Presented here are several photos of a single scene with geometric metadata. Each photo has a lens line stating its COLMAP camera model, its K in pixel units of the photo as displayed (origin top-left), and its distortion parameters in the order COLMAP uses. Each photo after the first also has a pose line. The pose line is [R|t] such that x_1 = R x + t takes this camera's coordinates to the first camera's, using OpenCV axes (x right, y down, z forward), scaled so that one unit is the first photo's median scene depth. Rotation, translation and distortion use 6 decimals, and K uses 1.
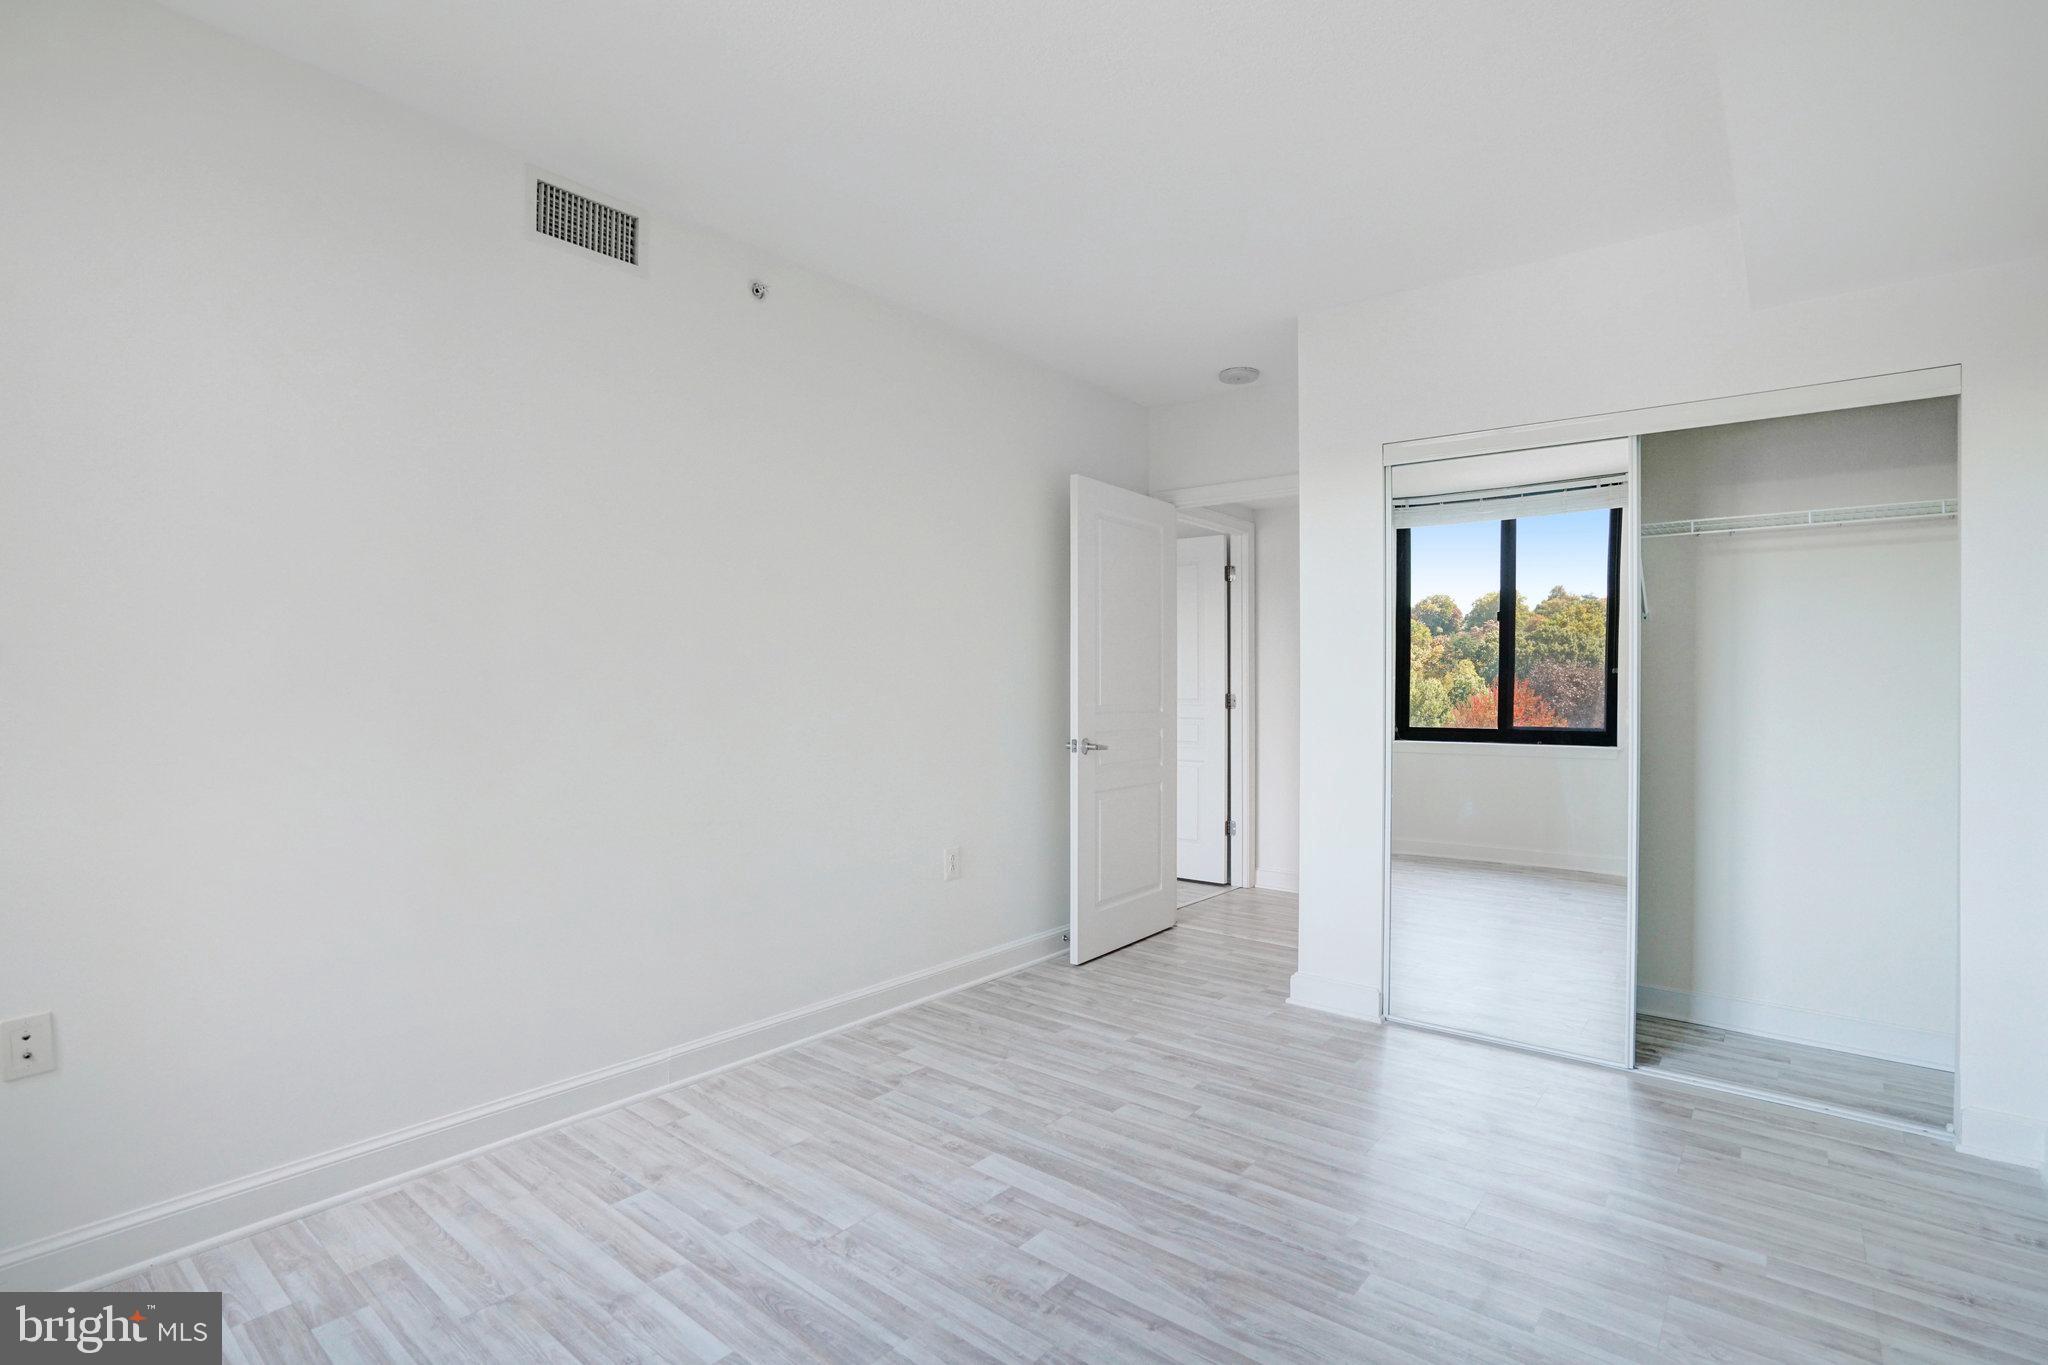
lens RADIAL K [[964.3, 0, 1037.0], [0, 964.3, 664.9], [0, 0, 1]] dist [-0.046516, 0.016702]
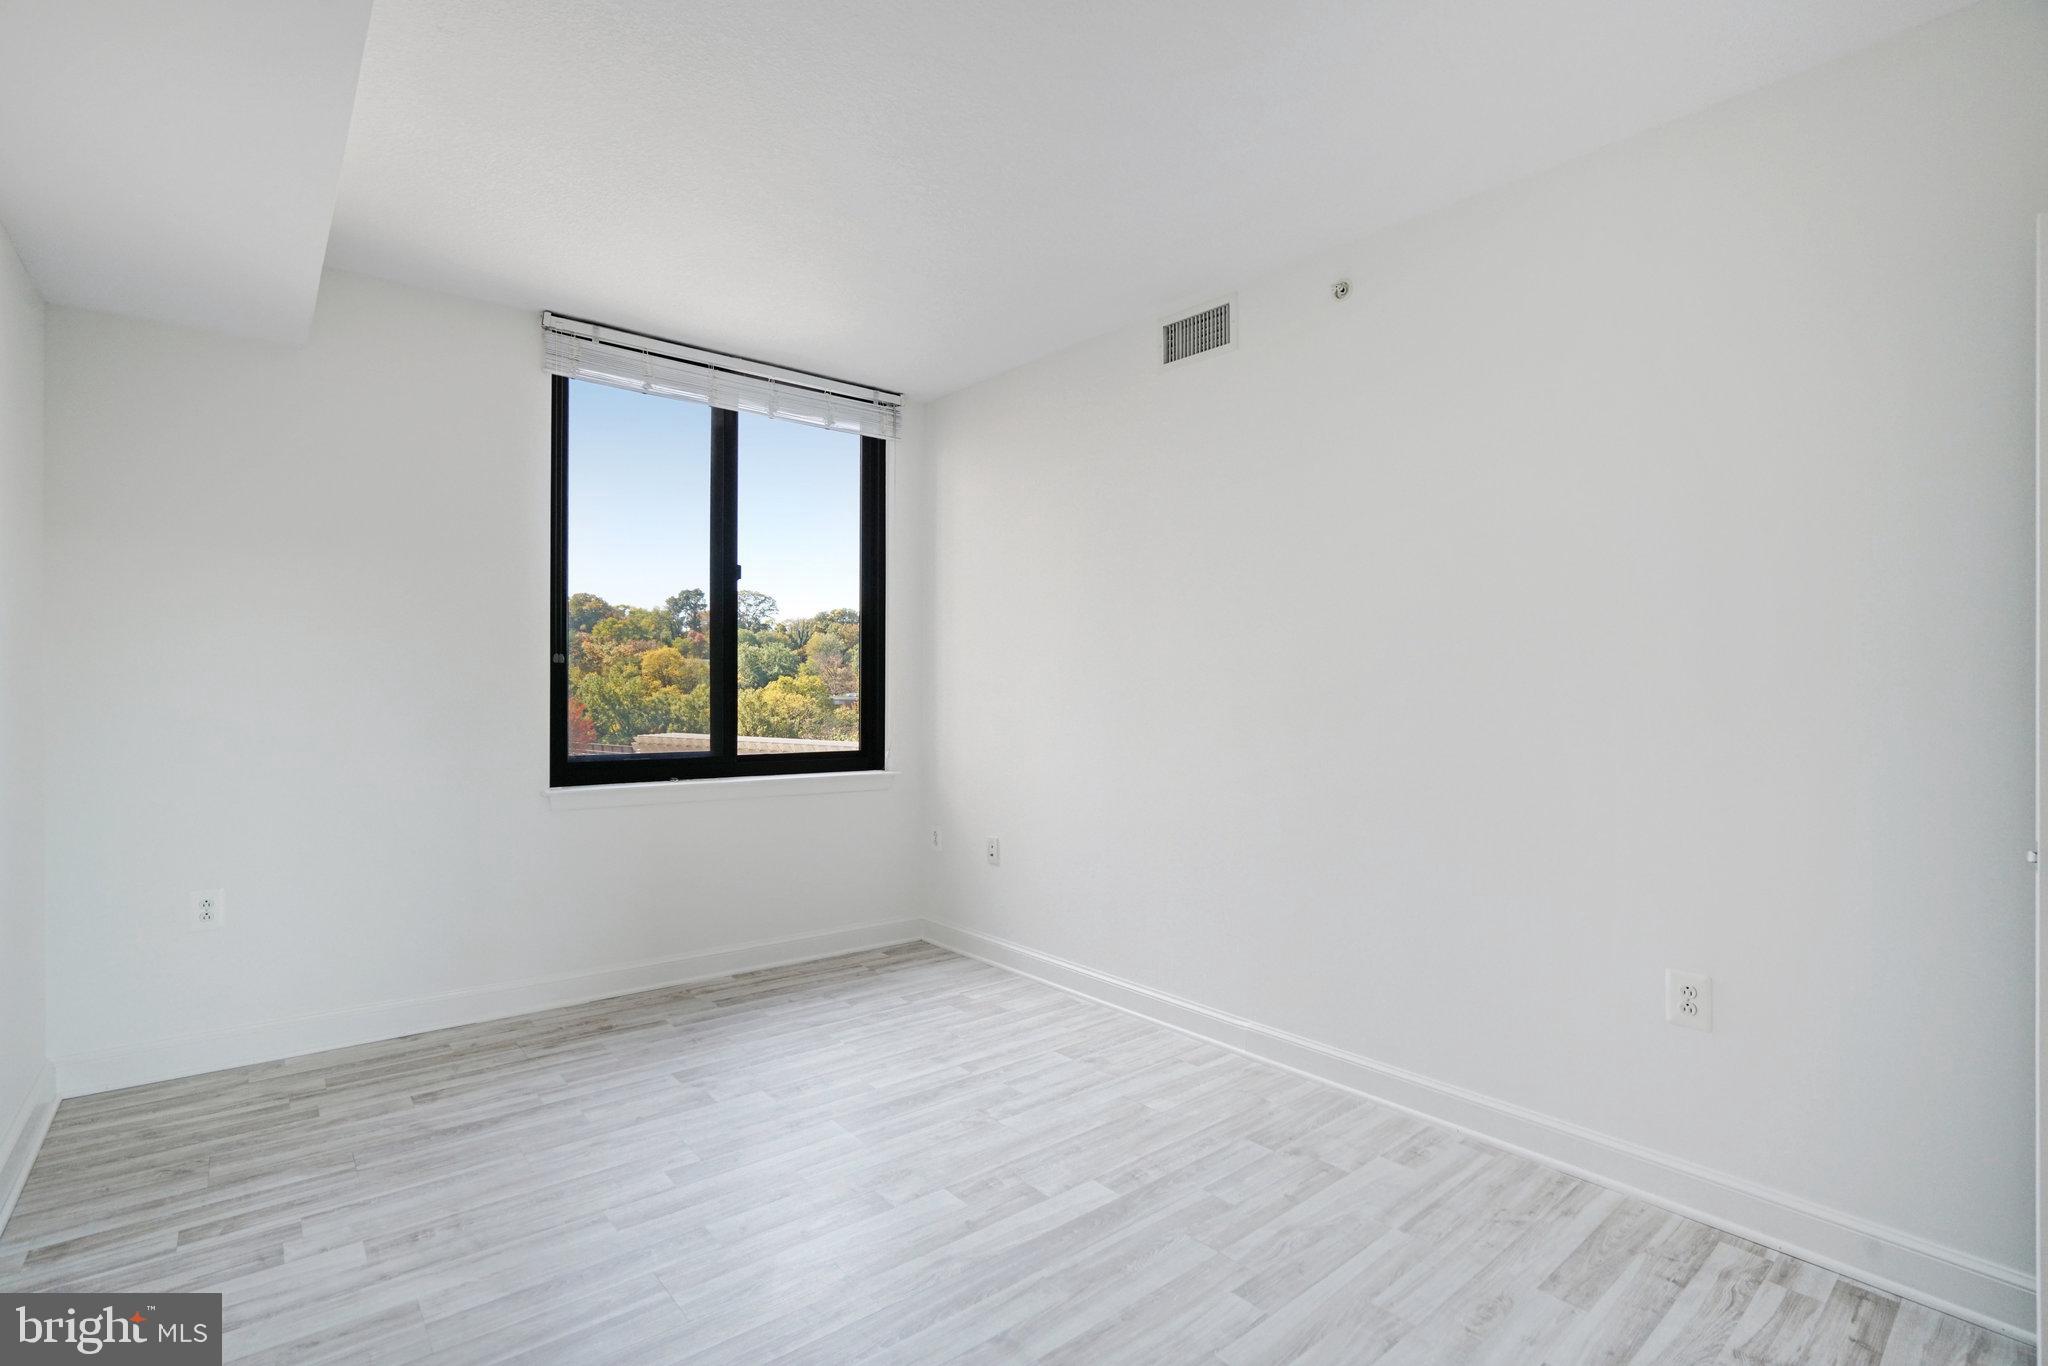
lens RADIAL K [[964.3, 0, 975.9], [0, 964.3, 685.0], [0, 0, 1]] dist [-0.046516, 0.016702]
pose [[-0.227322, -0.011984, -0.973746, 1.026495], [0.011021, 0.999829, -0.014878, 0.024247], [0.973757, -0.014114, -0.227151, 1.224272]]
